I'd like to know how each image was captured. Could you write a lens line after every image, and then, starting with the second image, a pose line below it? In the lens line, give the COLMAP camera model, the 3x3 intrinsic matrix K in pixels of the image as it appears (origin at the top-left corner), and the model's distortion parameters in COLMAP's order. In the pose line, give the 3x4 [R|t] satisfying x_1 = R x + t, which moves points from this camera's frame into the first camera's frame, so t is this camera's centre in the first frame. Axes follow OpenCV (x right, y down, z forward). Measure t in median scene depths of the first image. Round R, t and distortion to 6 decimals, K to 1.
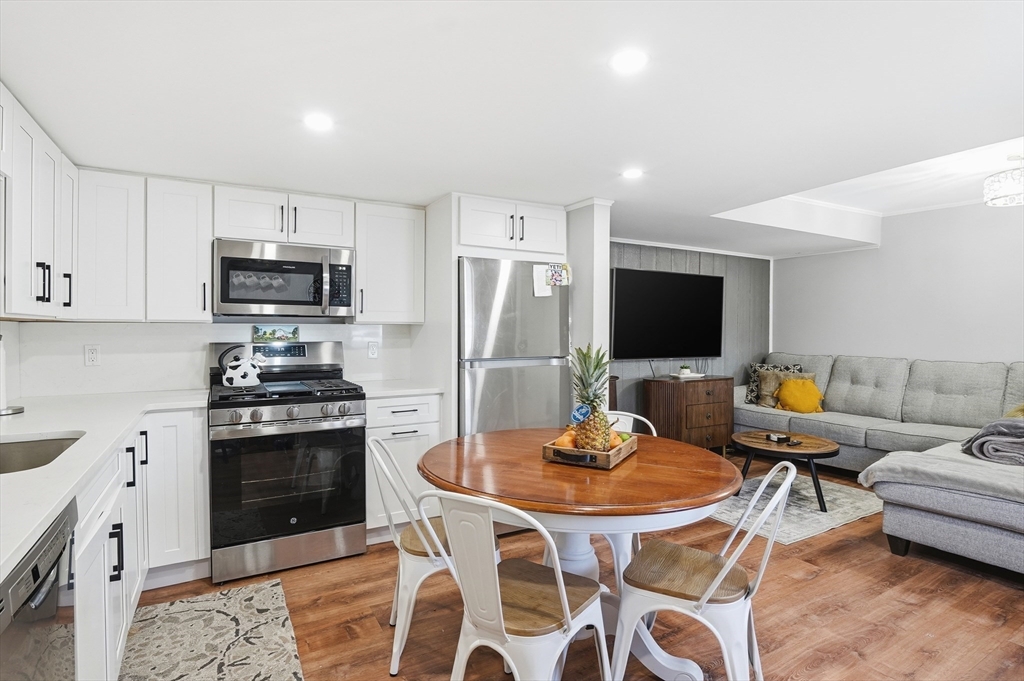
lens RADIAL K [[513.3, 0, 506.9], [0, 513.3, 337.0], [0, 0, 1]] dist [-0.020174, -0.001061]
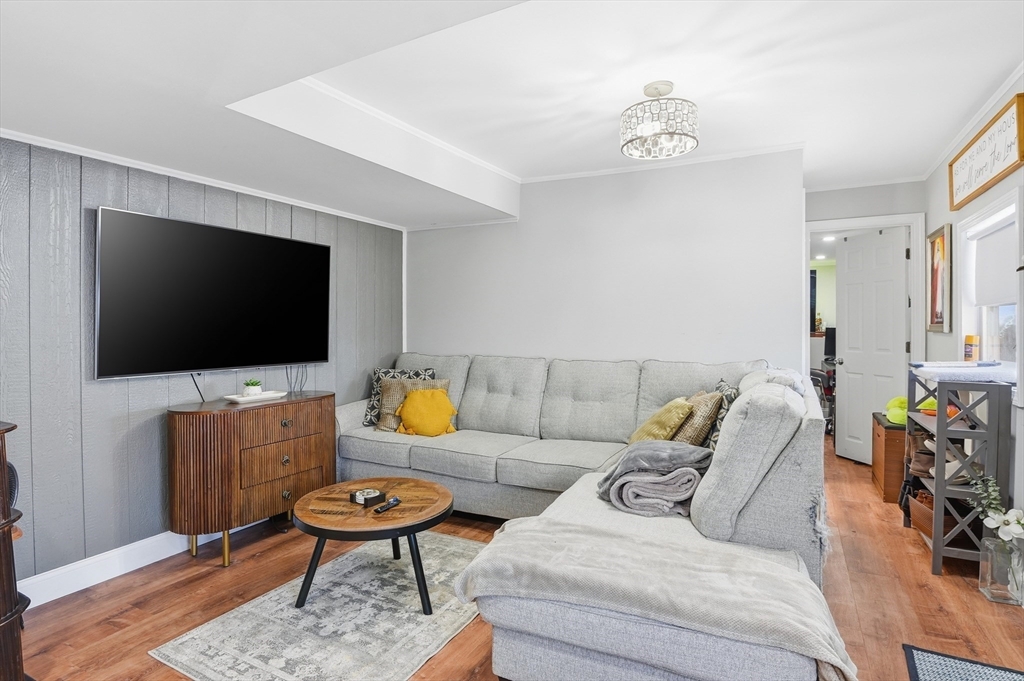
lens RADIAL K [[513.3, 0, 514.7], [0, 513.3, 335.6], [0, 0, 1]] dist [-0.020174, -0.001061]
pose [[0.842054, -0.013949, 0.539213, 0.286090], [0.009122, 0.999891, 0.011620, -0.002528], [-0.539316, -0.004866, 0.842089, 0.313100]]
